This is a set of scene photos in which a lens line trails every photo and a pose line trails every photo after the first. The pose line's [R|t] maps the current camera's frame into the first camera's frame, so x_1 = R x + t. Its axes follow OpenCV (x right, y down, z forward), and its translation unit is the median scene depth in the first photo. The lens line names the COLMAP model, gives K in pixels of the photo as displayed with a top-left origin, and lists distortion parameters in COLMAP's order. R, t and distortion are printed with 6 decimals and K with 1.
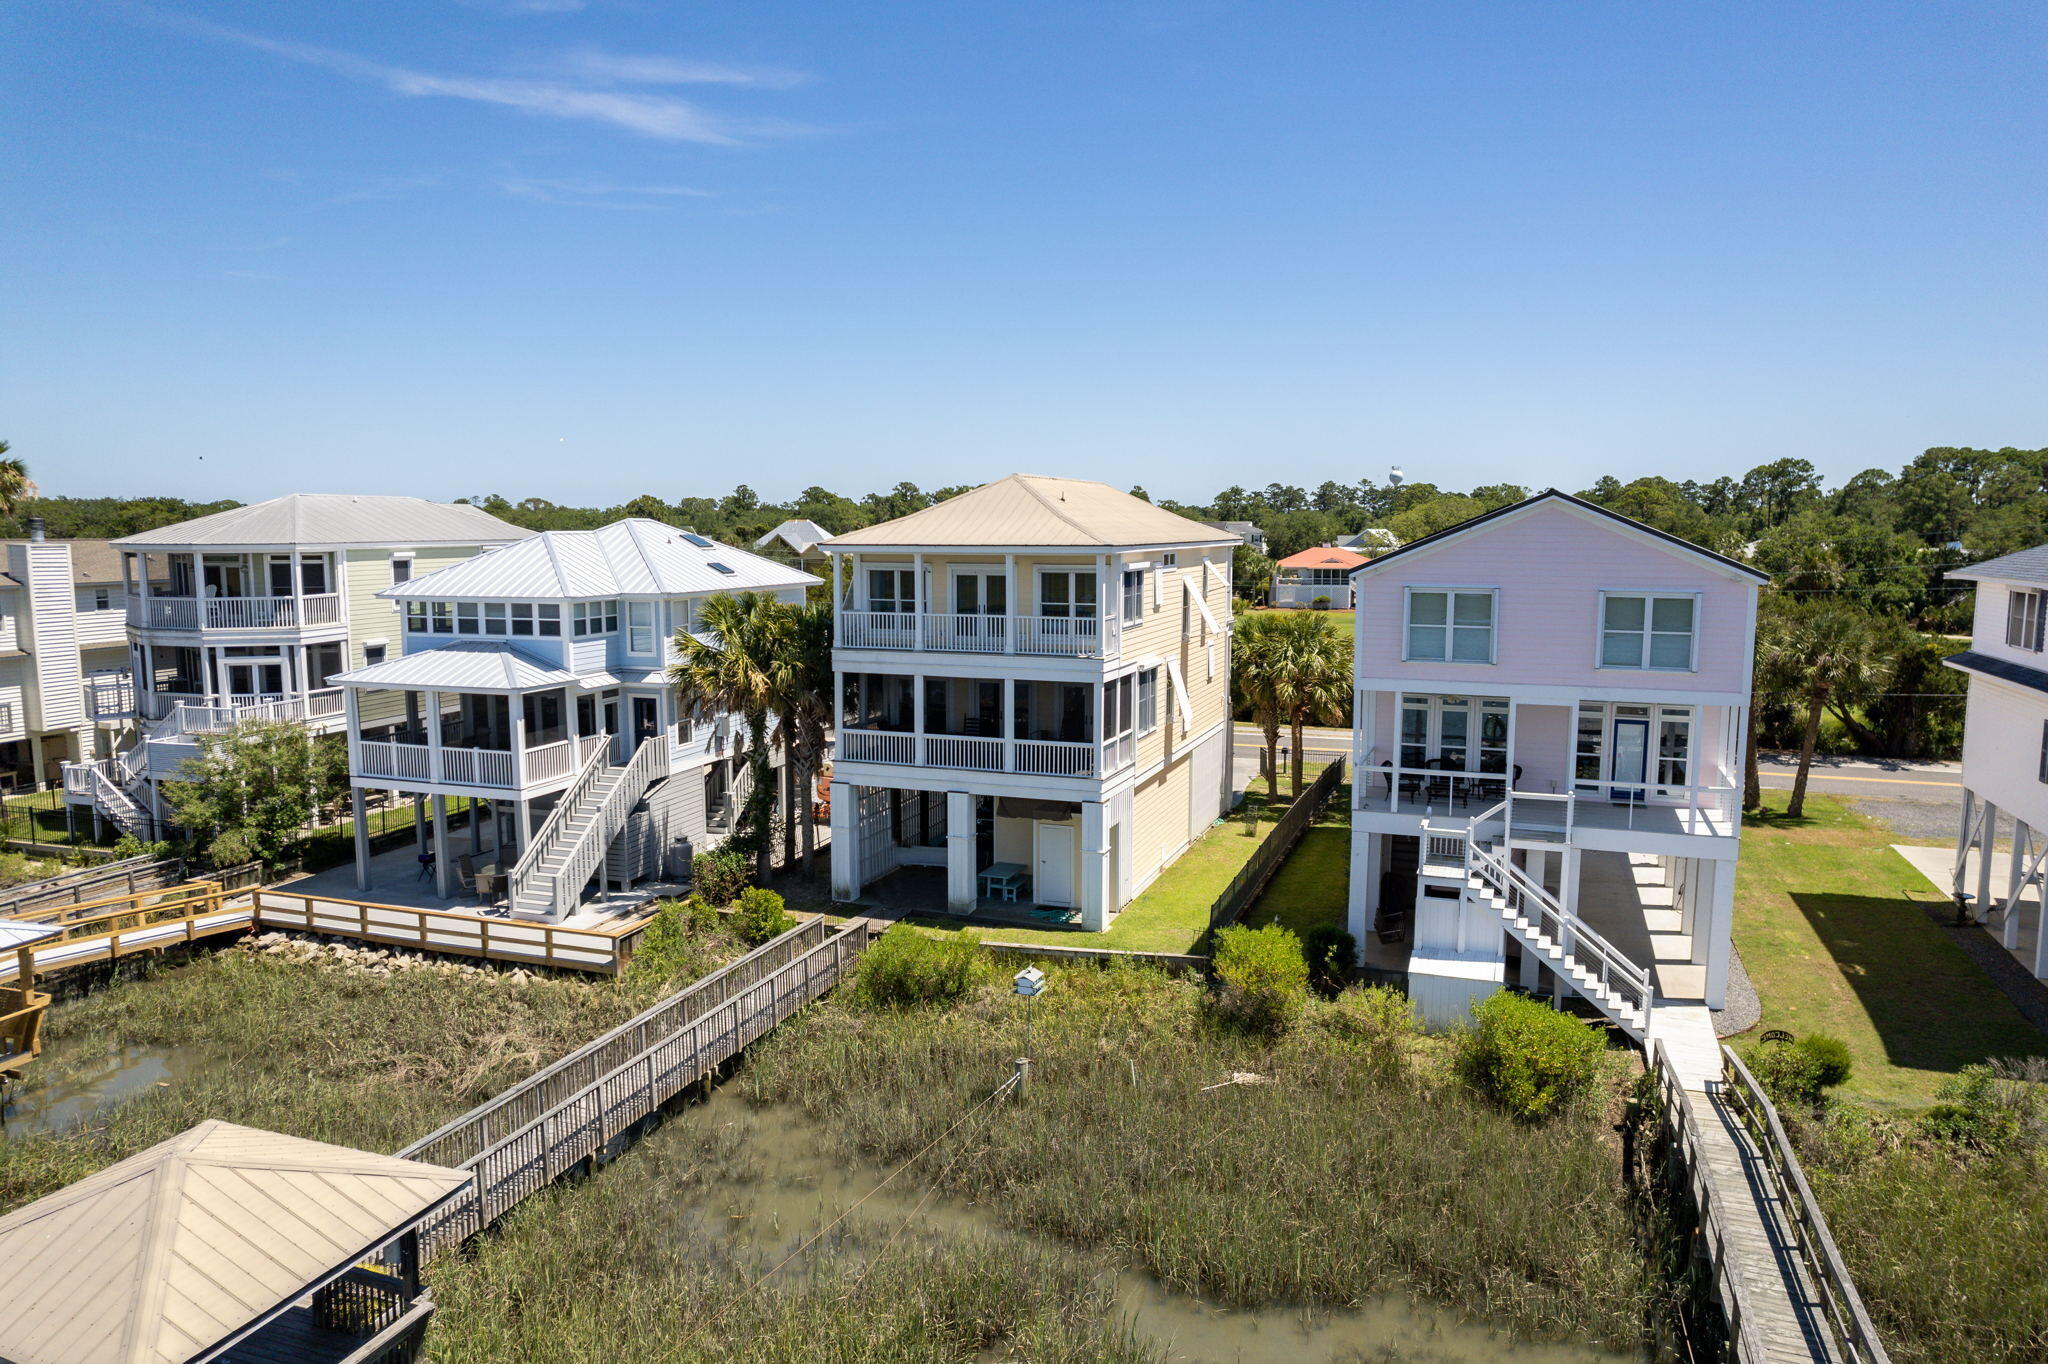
lens RADIAL K [[1307.8, 0, 1039.2], [0, 1307.8, 683.6], [0, 0, 1]] dist [-0.066567, 0.053713]
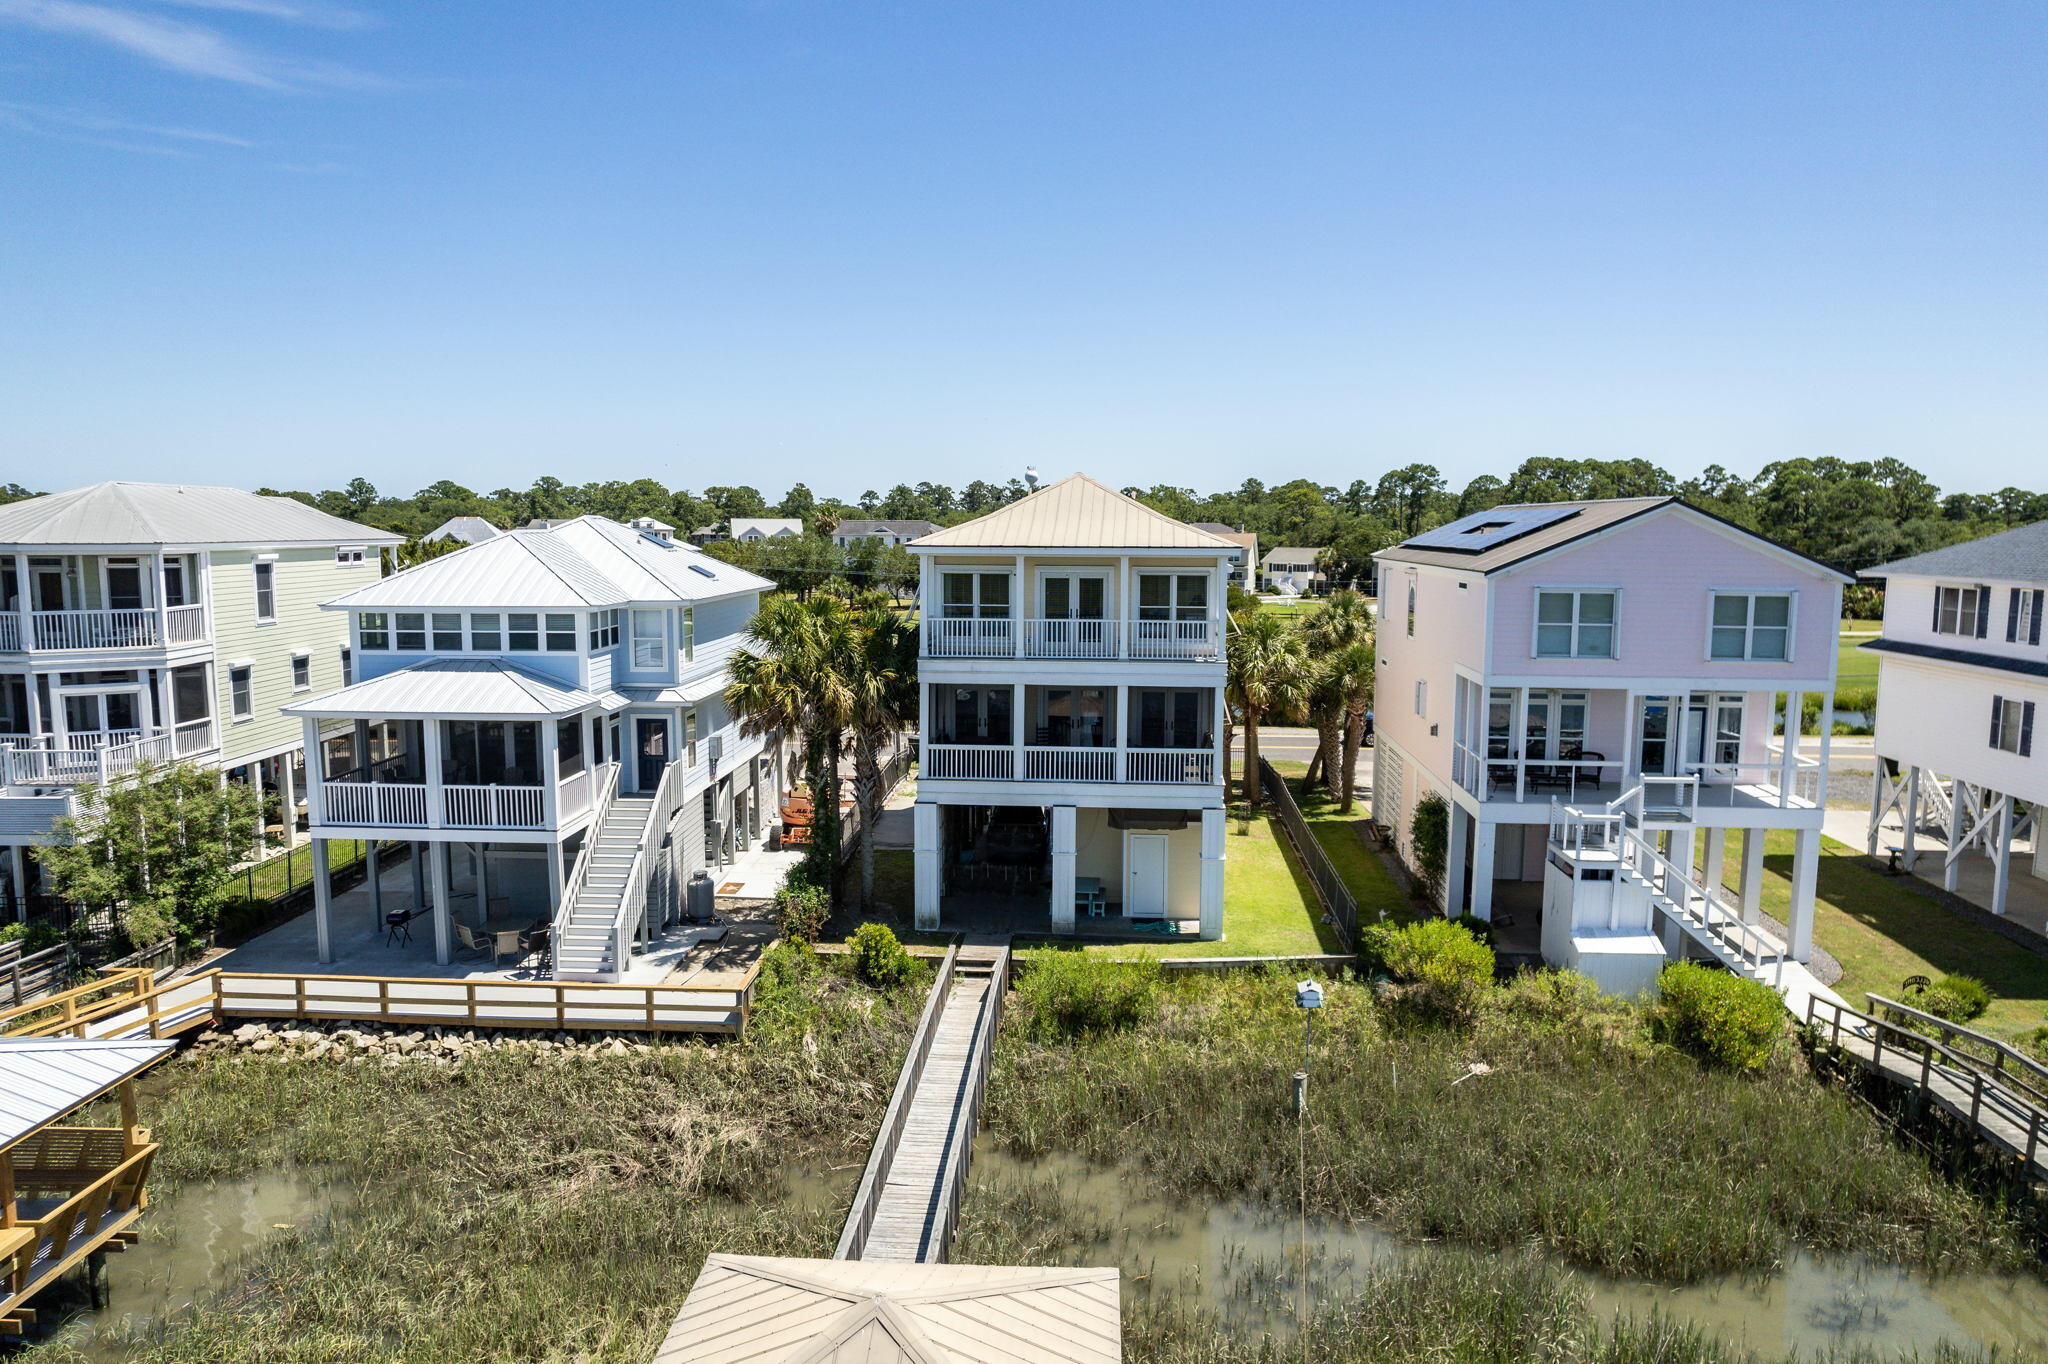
lens RADIAL K [[1334.5, 0, 1037.9], [0, 1334.5, 678.5], [0, 0, 1]] dist [-0.075960, 0.068685]
pose [[0.961166, -0.026563, 0.274688, -0.337968], [0.027934, 0.999609, -0.001079, -0.009055], [-0.274552, 0.008710, 0.961533, 0.069496]]
